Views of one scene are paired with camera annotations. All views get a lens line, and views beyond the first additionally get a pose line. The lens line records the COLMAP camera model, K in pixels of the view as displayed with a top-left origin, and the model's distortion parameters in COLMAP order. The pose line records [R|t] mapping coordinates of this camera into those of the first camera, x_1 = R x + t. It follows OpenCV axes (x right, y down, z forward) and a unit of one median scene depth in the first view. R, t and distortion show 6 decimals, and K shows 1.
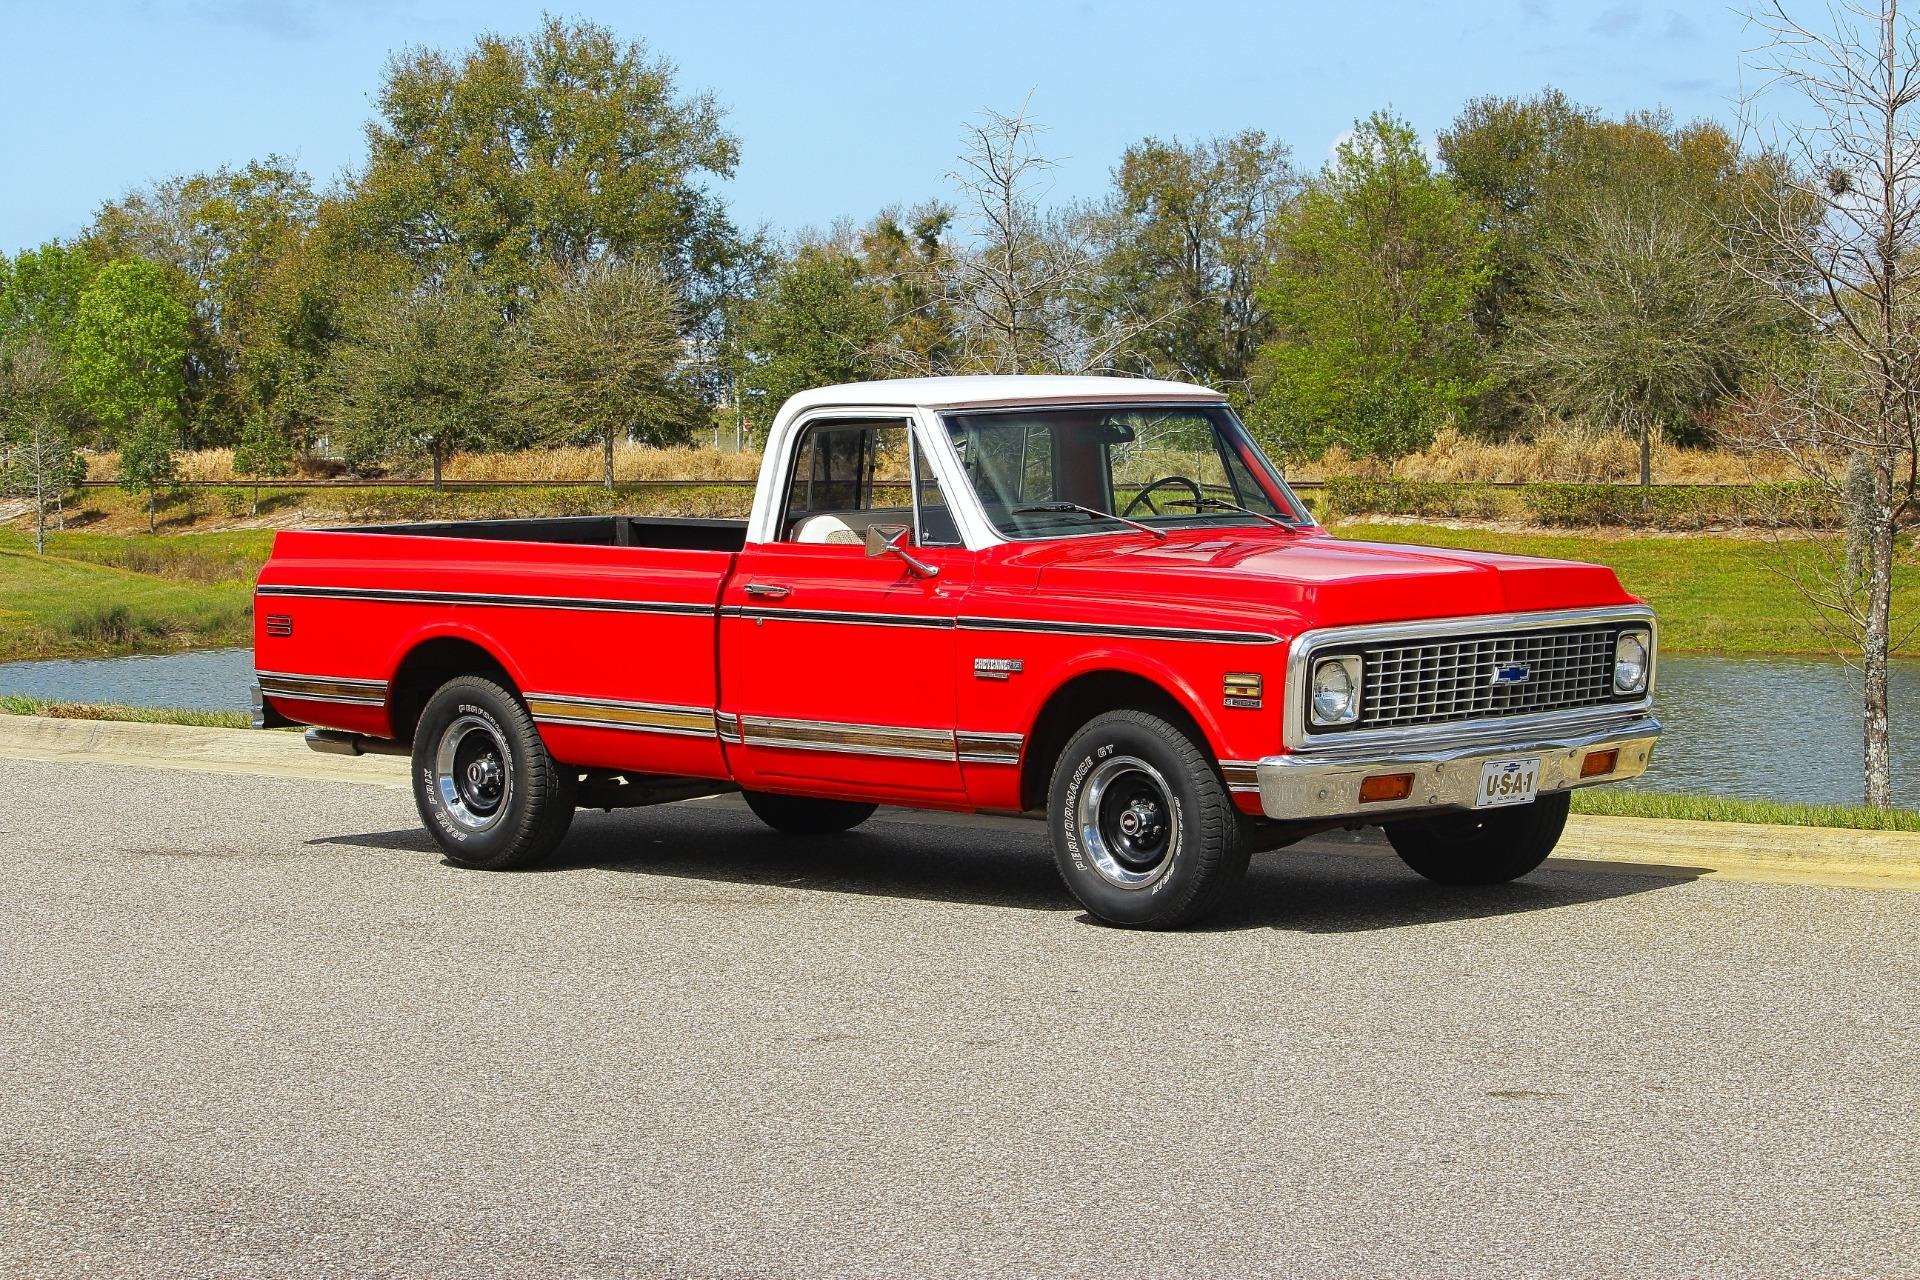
lens RADIAL K [[4876.1, 0, 961.9], [0, 4876.1, 644.8], [0, 0, 1]] dist [-0.387081, 0.000000]
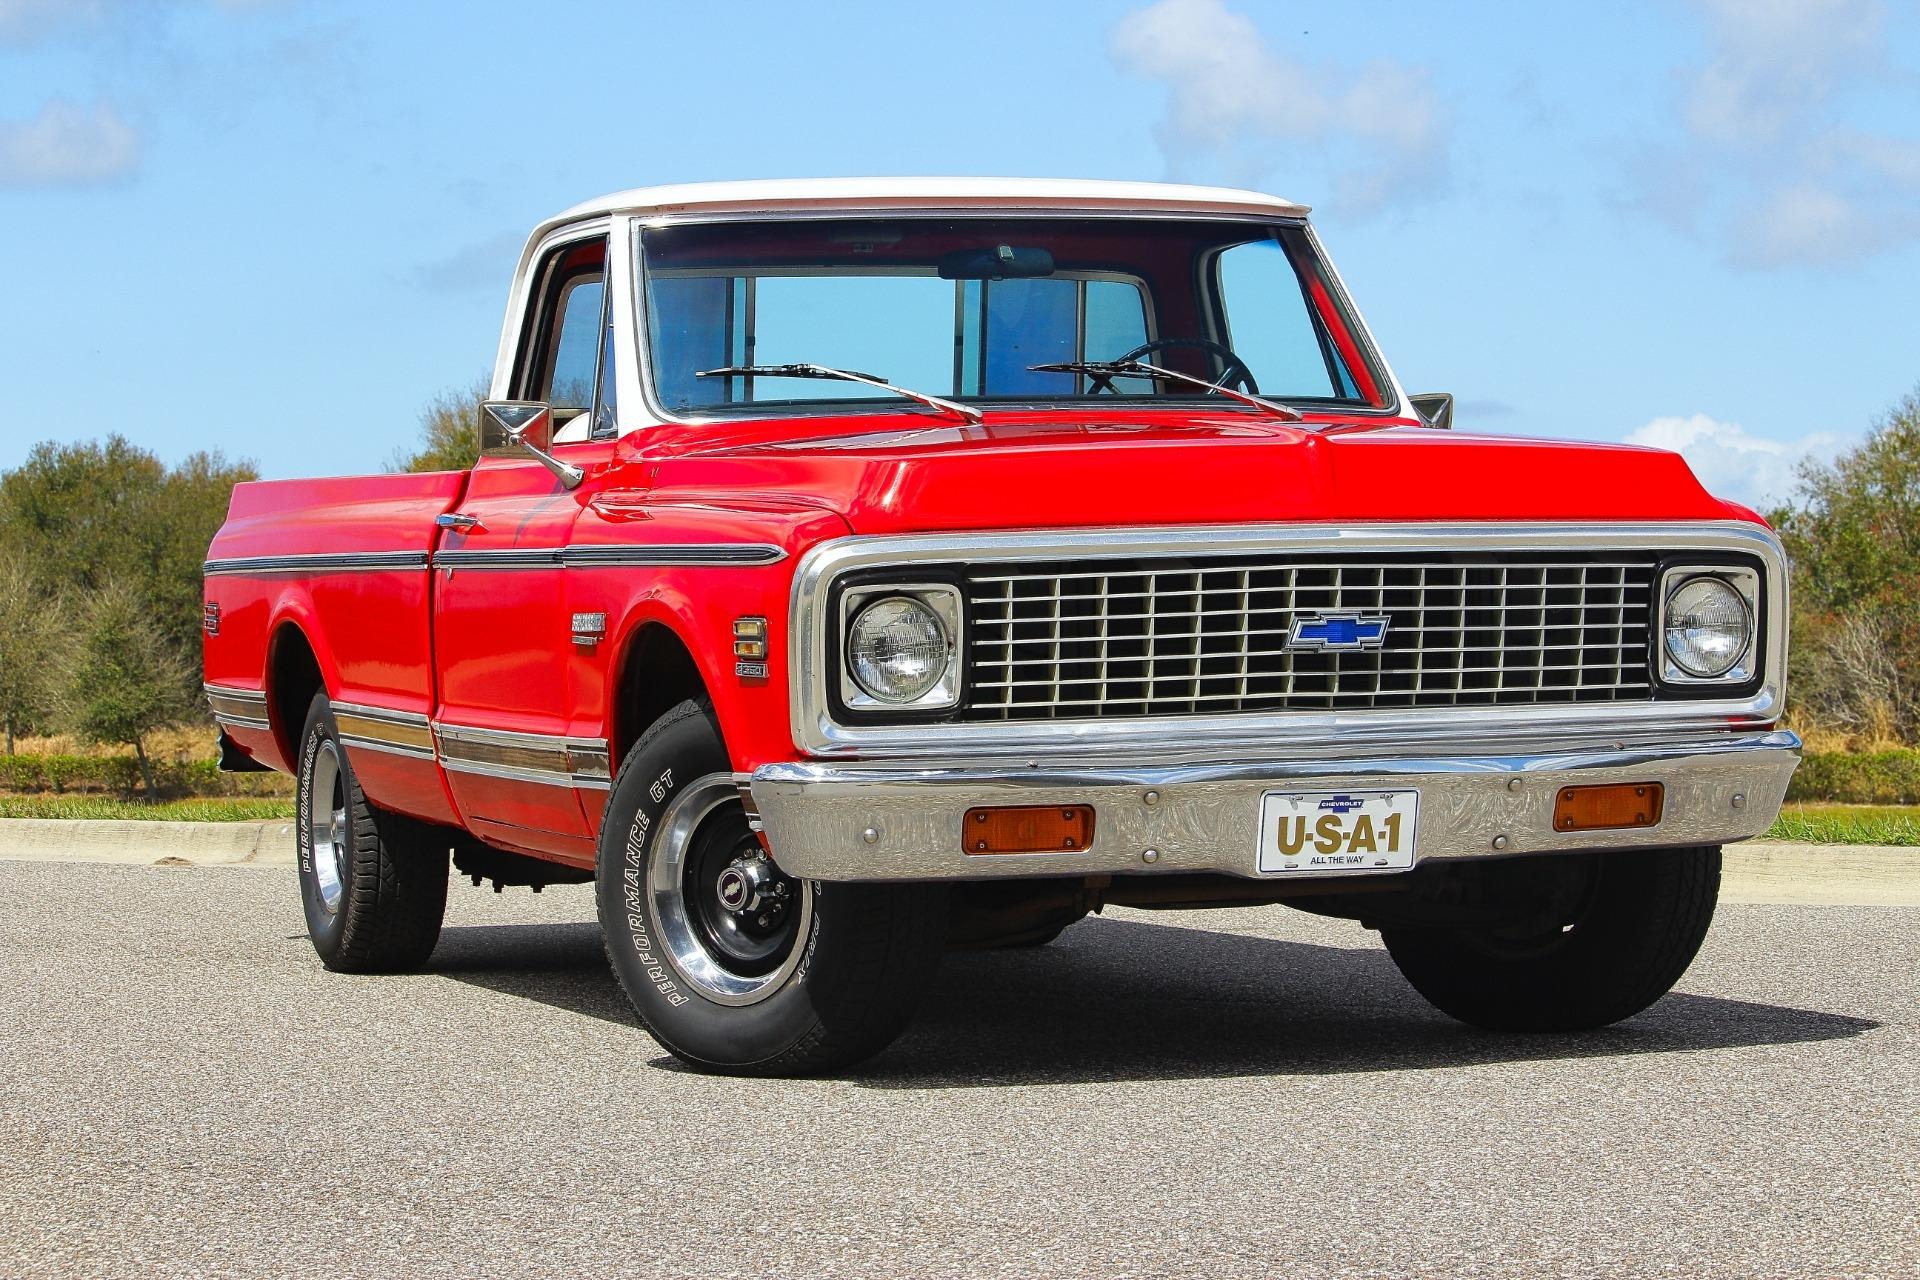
lens RADIAL K [[5210.2, 0, 960.1], [0, 5210.2, 630.3], [0, 0, 1]] dist [-0.393587, 0.000000]
pose [[0.895077, -0.002314, -0.445906, 0.324604], [-0.016915, 0.999091, -0.039139, 0.028501], [0.445591, 0.042575, 0.894224, 0.445491]]
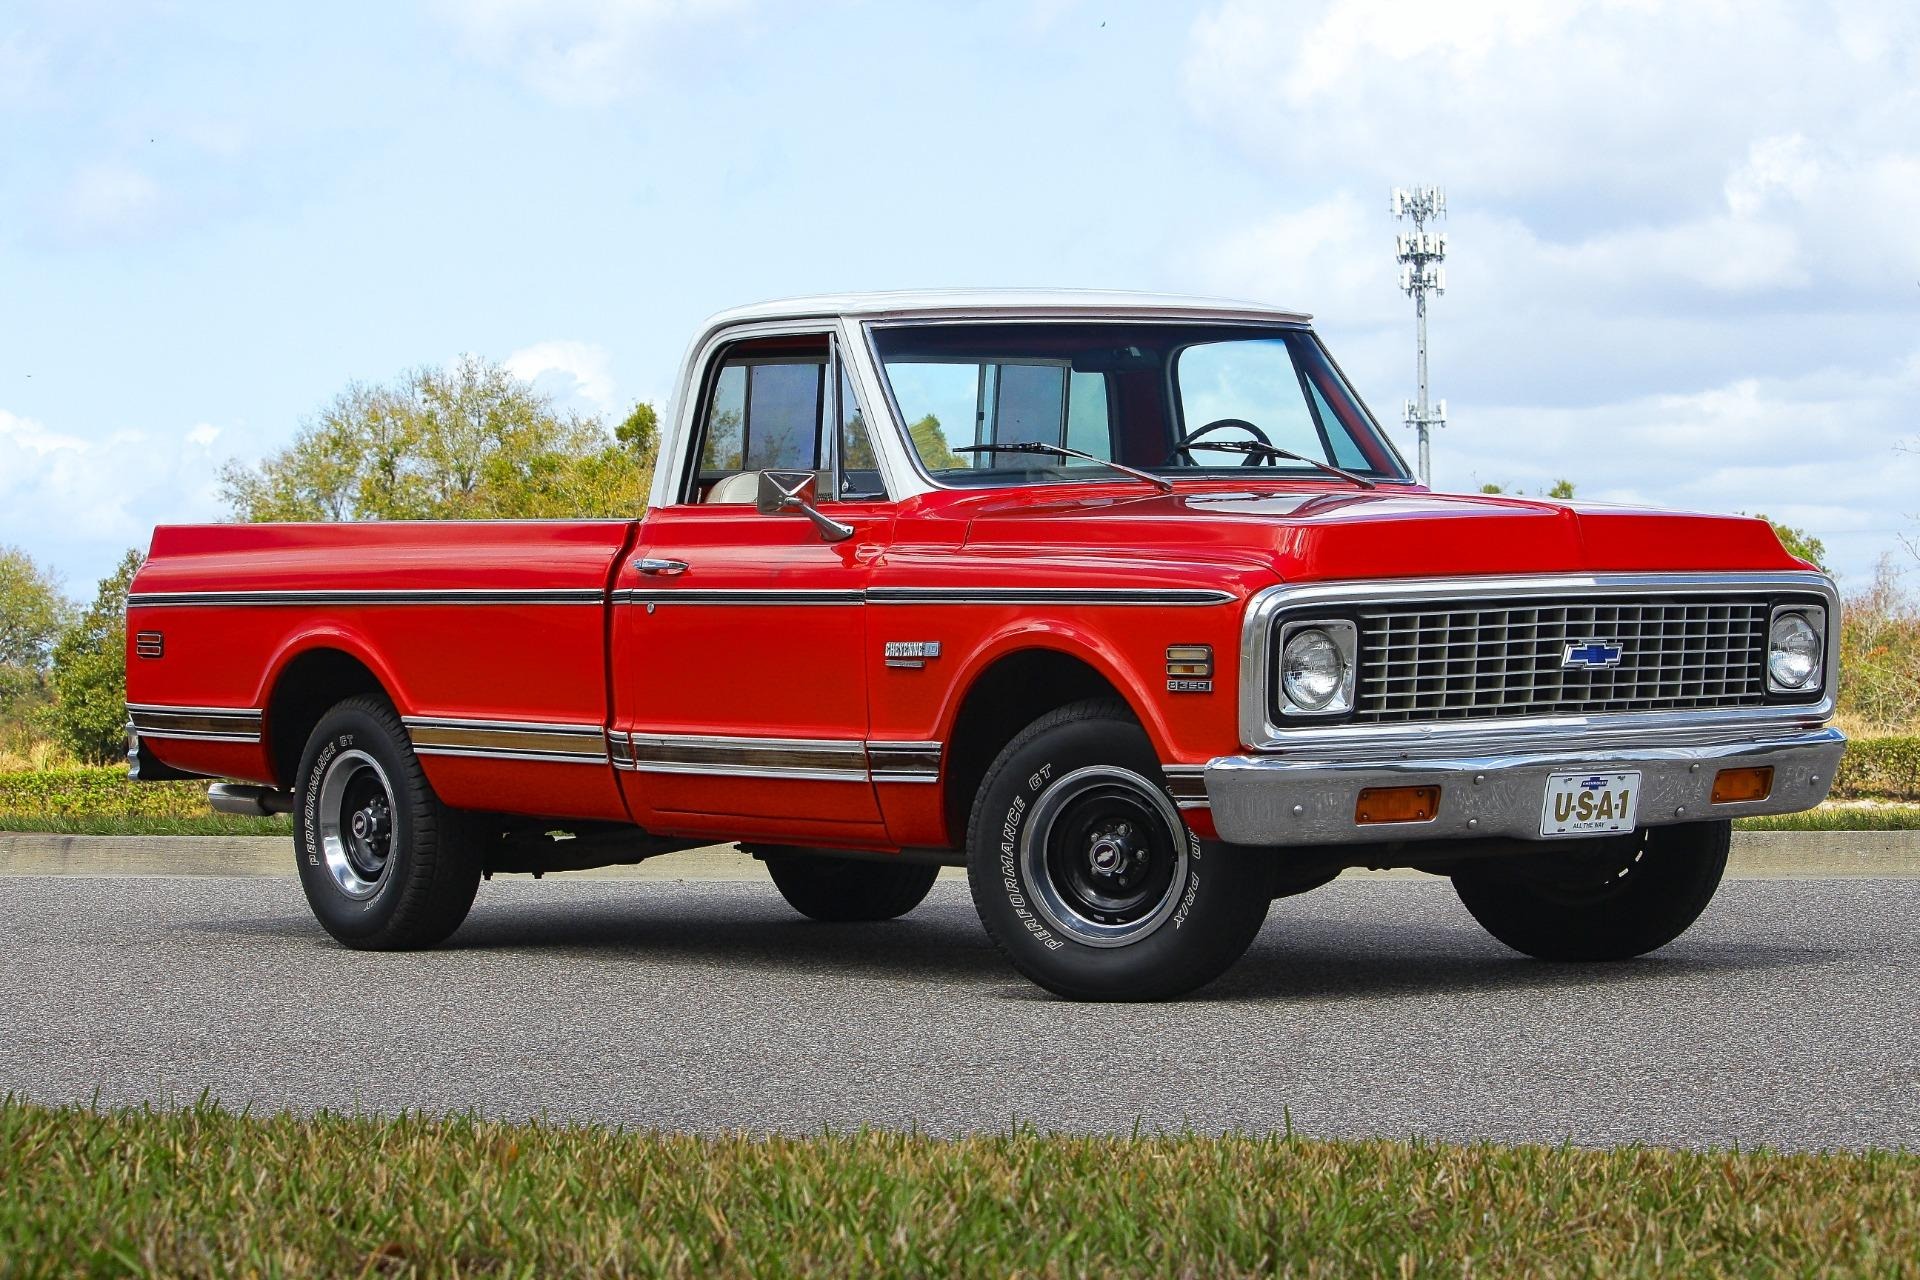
lens RADIAL K [[5653.5, 0, 960.0], [0, 5653.5, 646.5], [0, 0, 1]] dist [-0.335922, 0.000000]
pose [[0.988592, -0.005166, -0.150527, 0.142069], [-0.001104, 0.999136, -0.041542, 0.038785], [0.150611, 0.041234, 0.987733, 0.145583]]
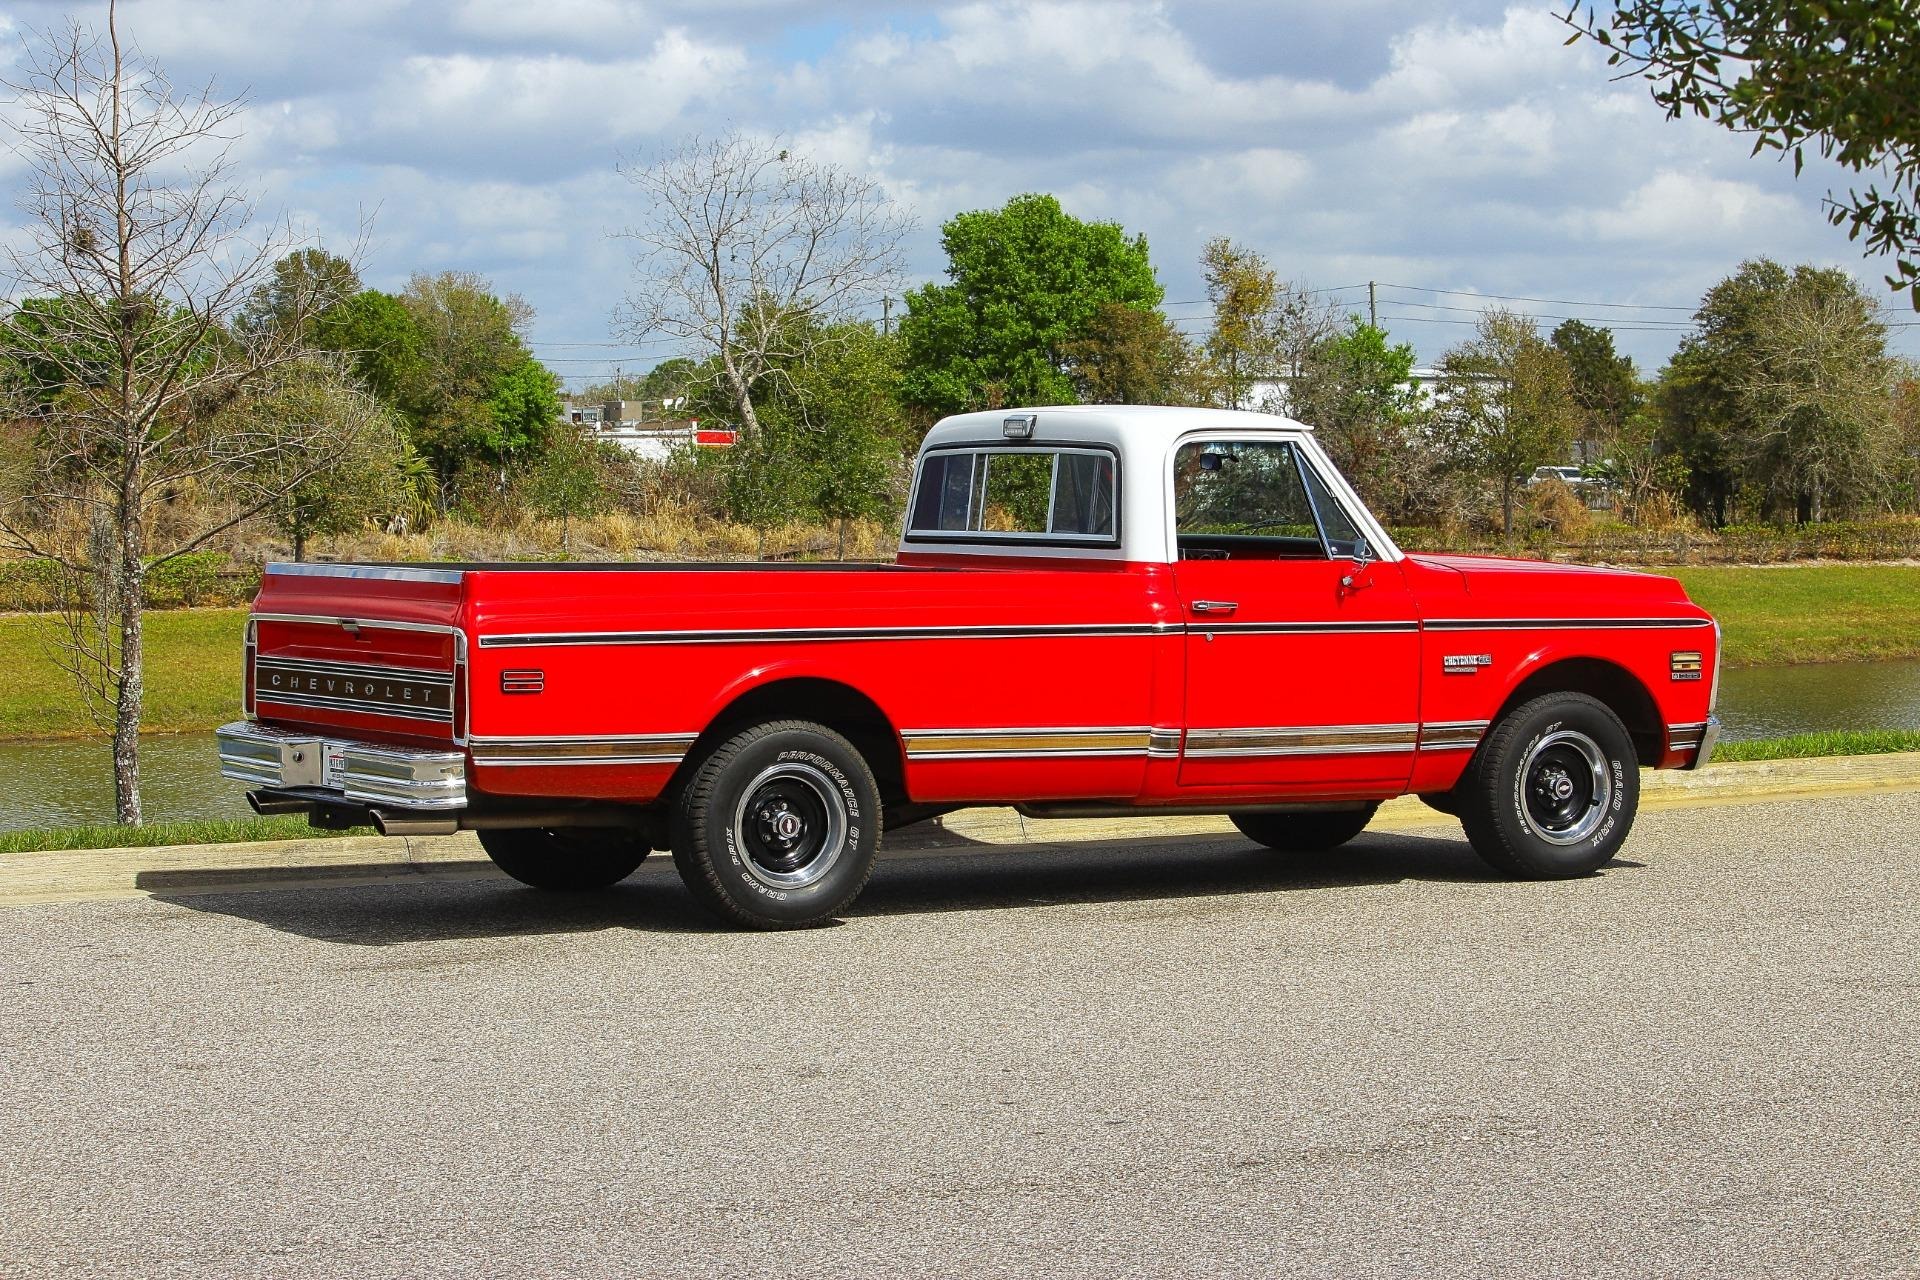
lens RADIAL K [[4876.1, 0, 960.1], [0, 4876.1, 642.5], [0, 0, 1]] dist [-0.387081, 0.000000]
pose [[0.243574, -0.025056, 0.969559, -1.064233], [0.053101, 0.998511, 0.012464, -0.018973], [-0.968428, 0.048449, 0.244542, 0.827153]]
